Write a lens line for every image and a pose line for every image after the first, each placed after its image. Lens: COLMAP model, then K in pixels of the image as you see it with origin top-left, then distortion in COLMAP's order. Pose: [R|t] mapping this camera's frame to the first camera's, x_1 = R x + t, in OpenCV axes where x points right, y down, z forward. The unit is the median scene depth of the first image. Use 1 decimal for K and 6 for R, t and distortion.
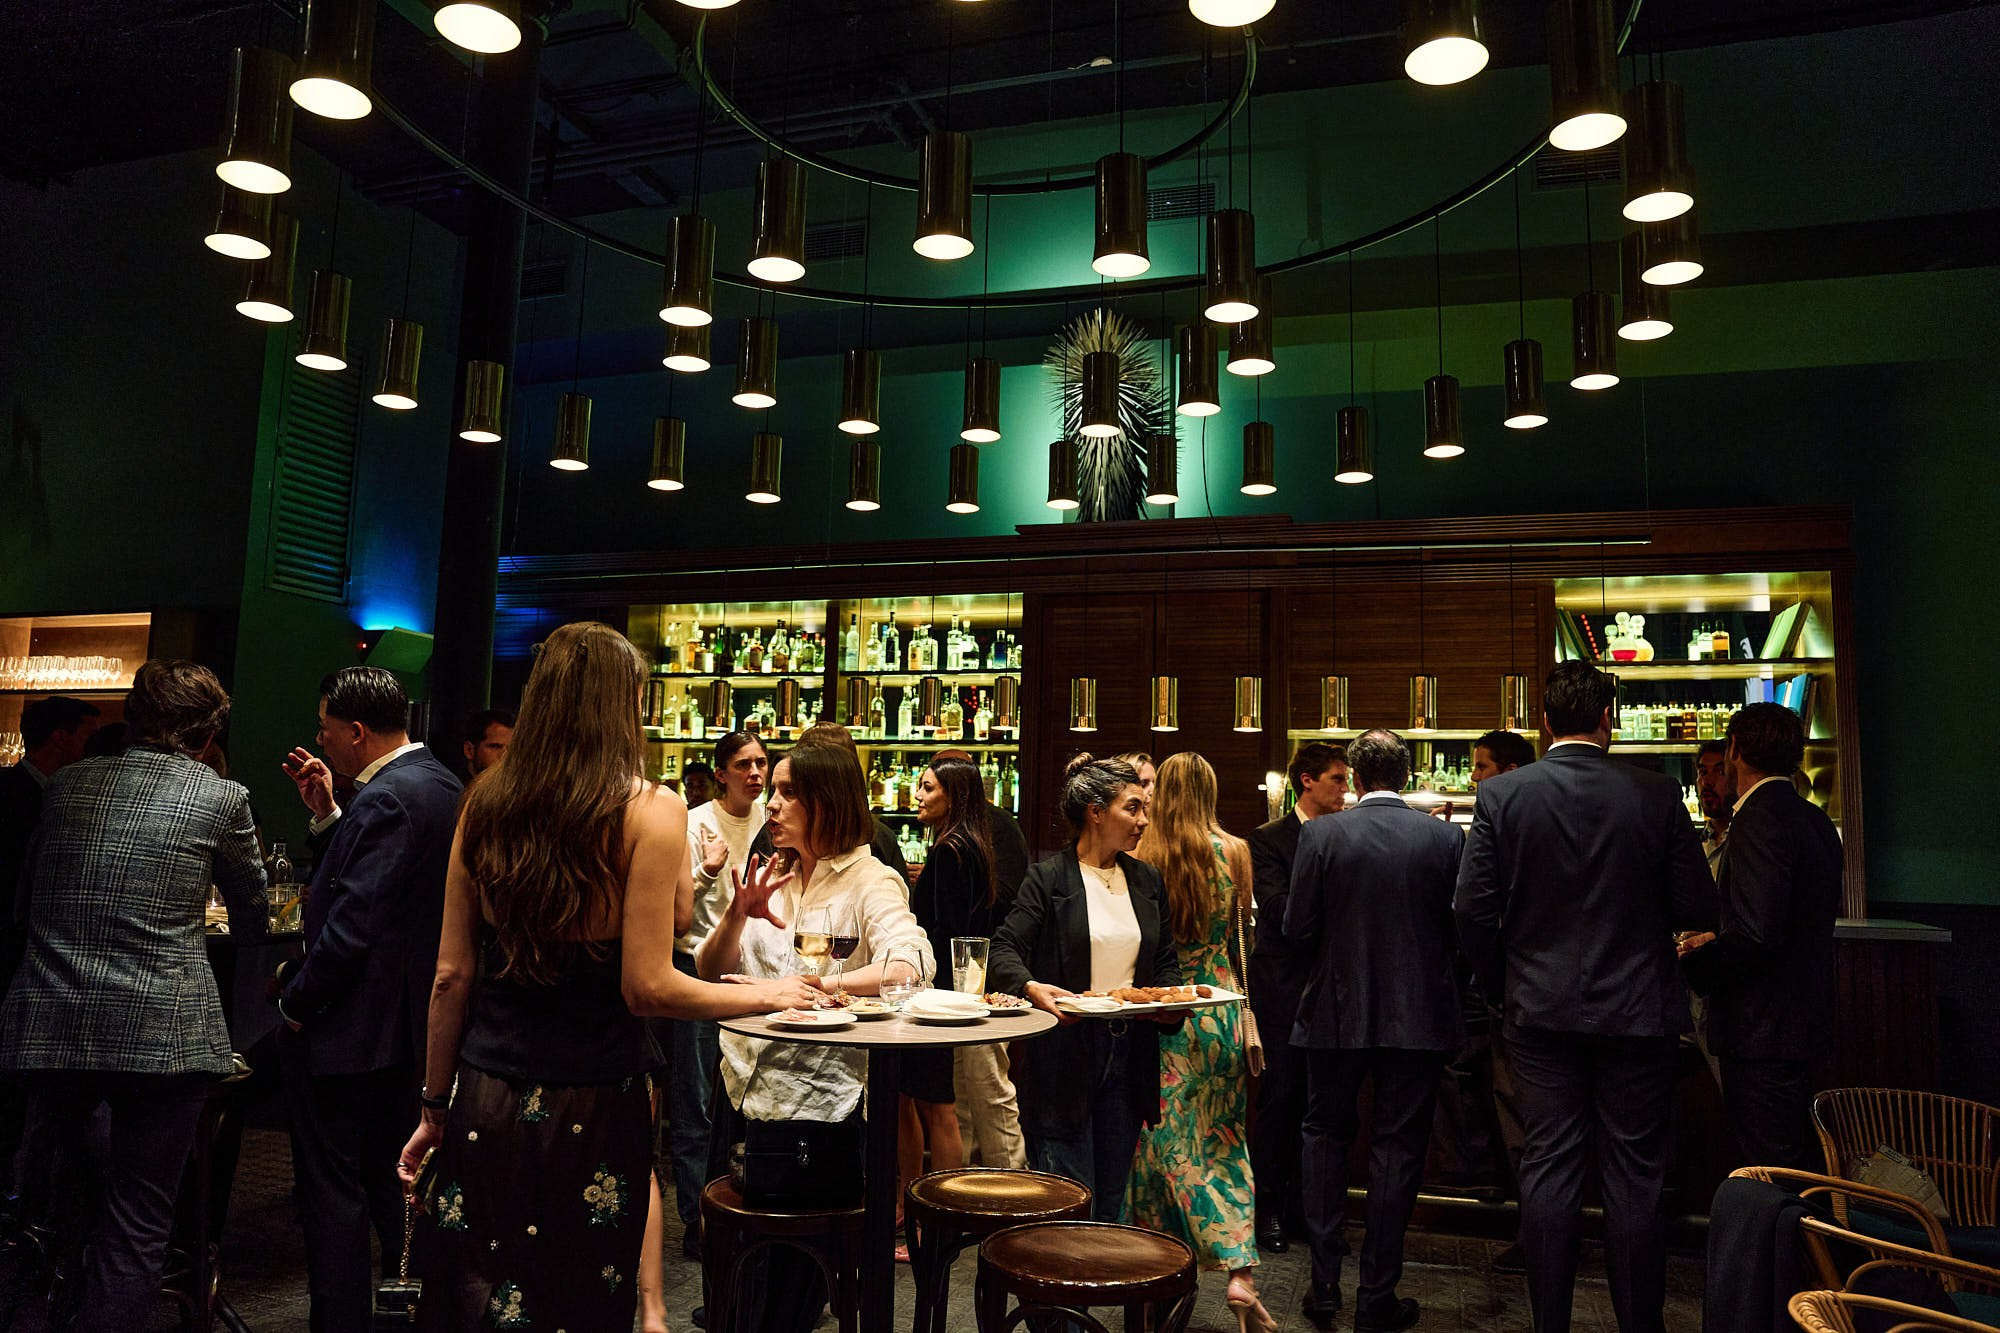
lens RADIAL K [[1487.5, 0, 995.2], [0, 1487.5, 662.5], [0, 0, 1]] dist [0.002572, 0.002076]
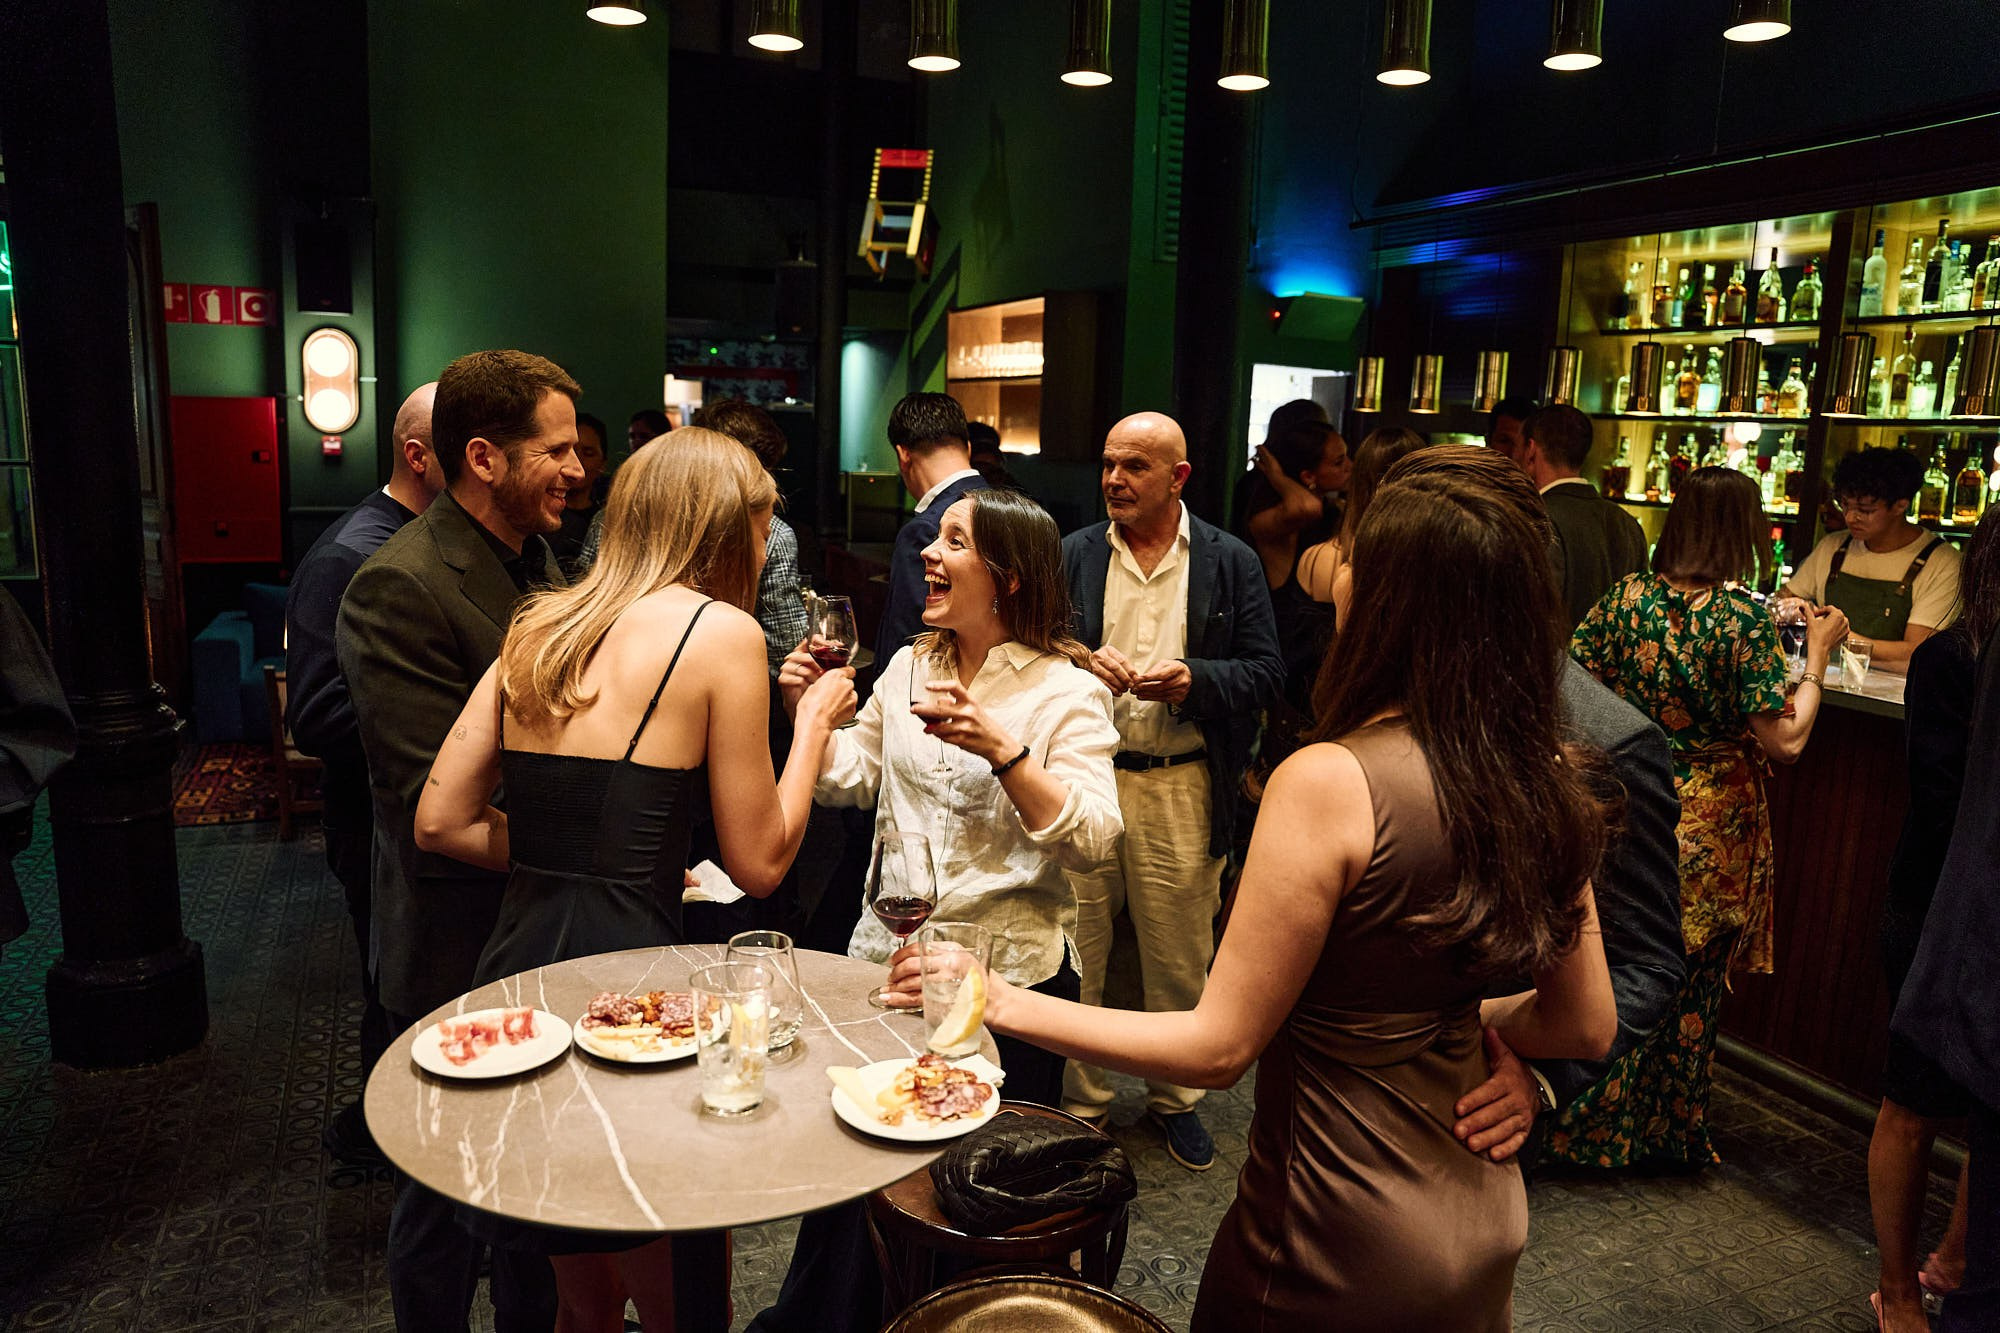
lens RADIAL K [[1477.0, 0, 1001.0], [0, 1477.0, 671.0], [0, 0, 1]] dist [-0.064861, 0.002961]
pose [[0.645690, 0.122318, -0.753739, 0.176256], [0.059827, 0.975949, 0.209629, 0.002918], [0.761252, -0.180449, 0.622843, 0.274766]]
